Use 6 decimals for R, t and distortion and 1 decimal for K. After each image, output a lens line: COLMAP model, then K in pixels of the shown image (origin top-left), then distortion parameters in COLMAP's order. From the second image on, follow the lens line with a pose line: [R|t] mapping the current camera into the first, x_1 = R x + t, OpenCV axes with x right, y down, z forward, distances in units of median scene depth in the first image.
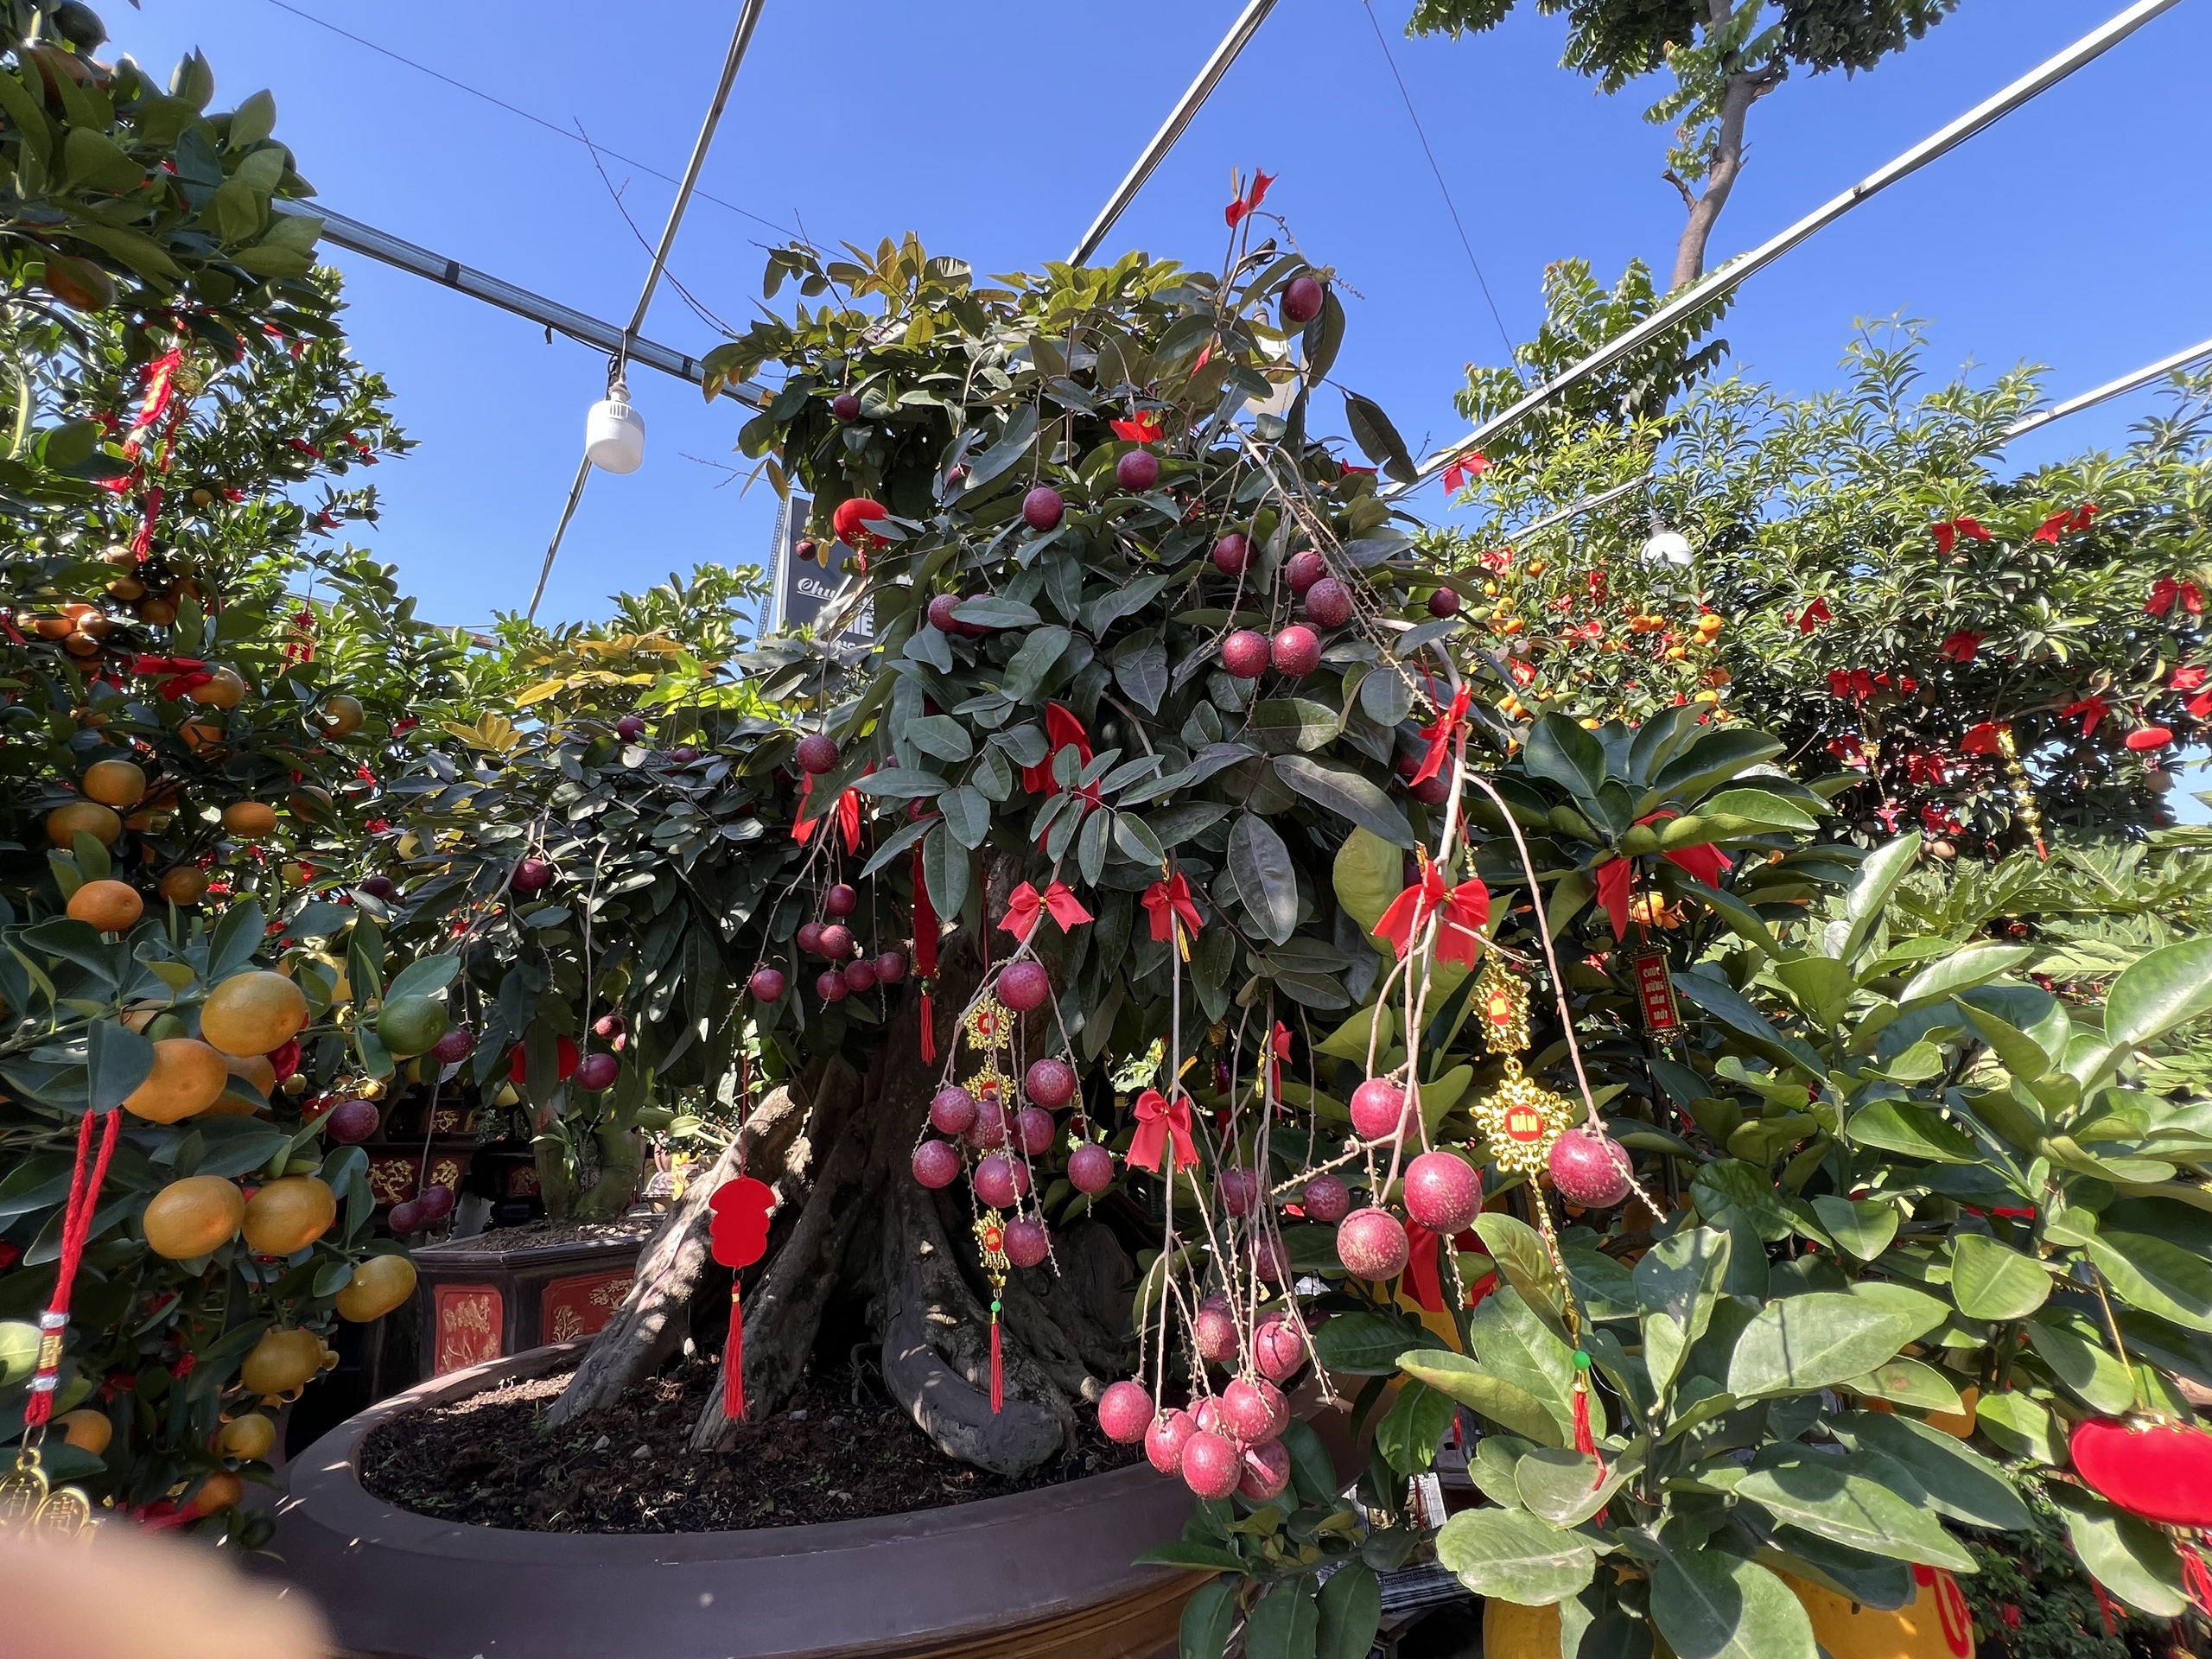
lens RADIAL K [[975.9, 0, 1106.0], [0, 975.9, 829.5], [0, 0, 1]] dist [-0.009826, -0.000209]
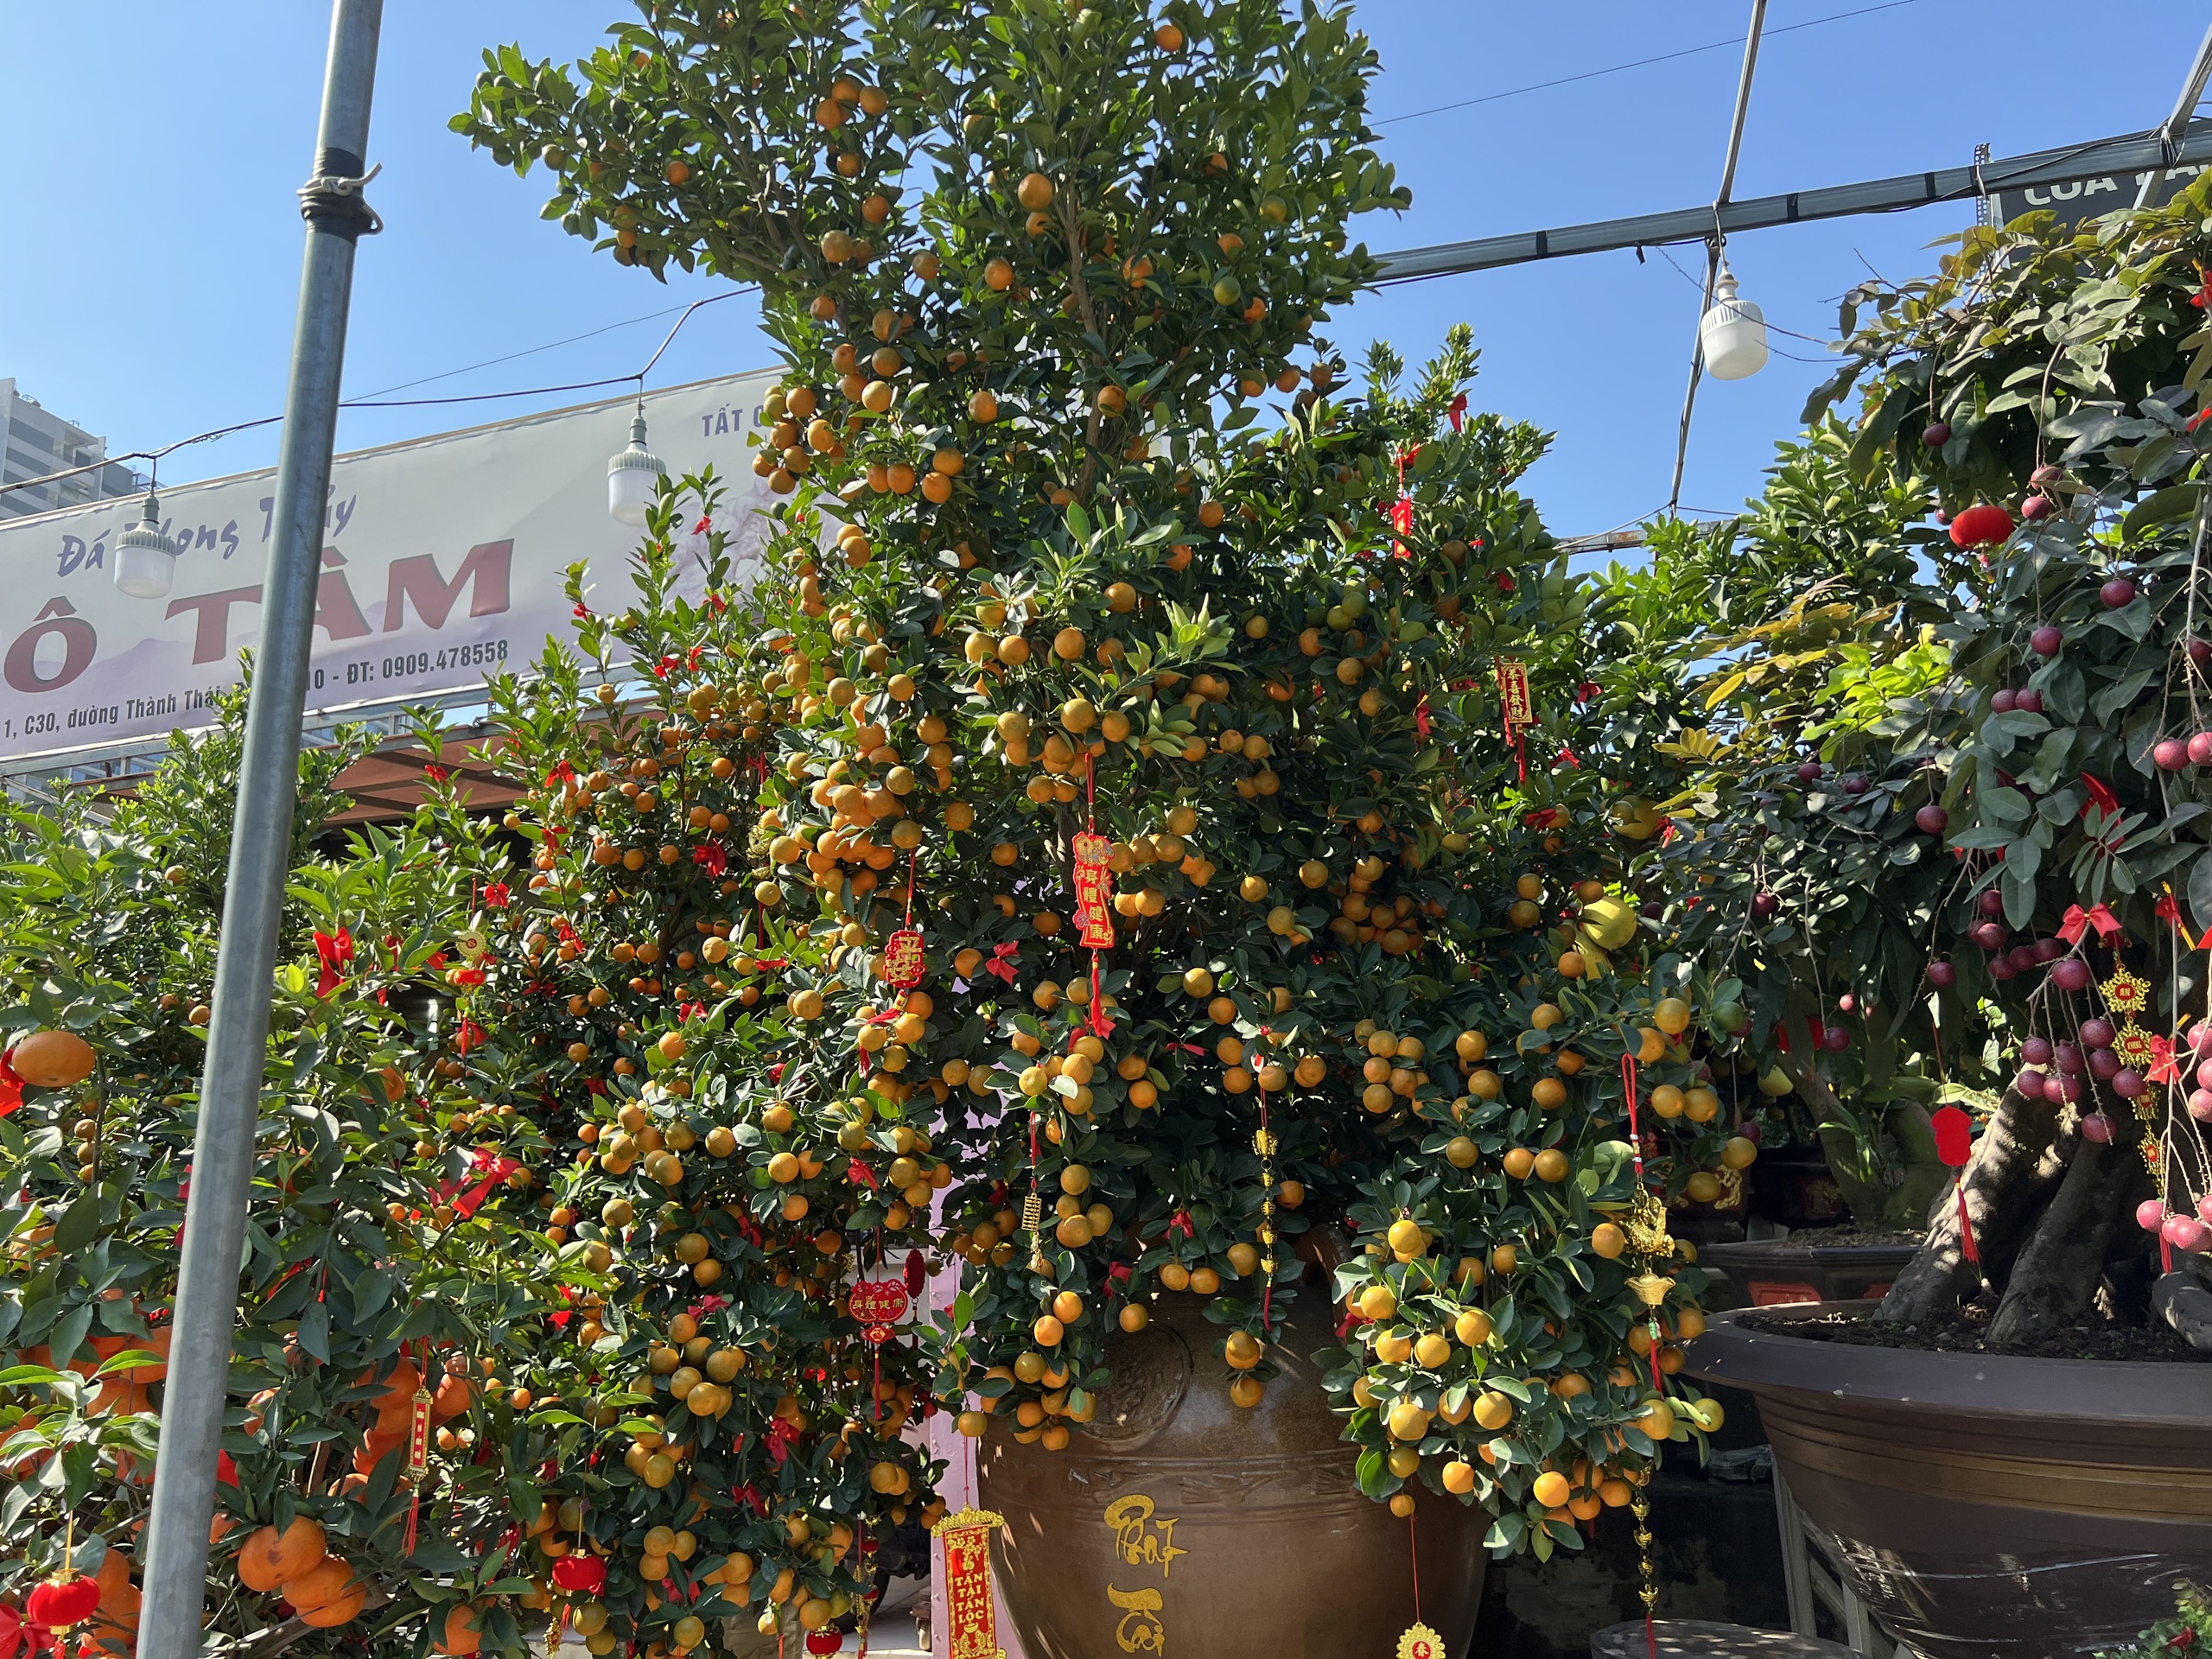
lens RADIAL K [[1647.5, 0, 1106.0], [0, 1647.5, 829.5], [0, 0, 1]] dist [0.011459, 0.008288]
pose [[0.605737, -0.132929, -0.784482, 0.712883], [0.218875, 0.975746, 0.003666, -0.272701], [0.764968, -0.173924, 0.620141, -1.176106]]
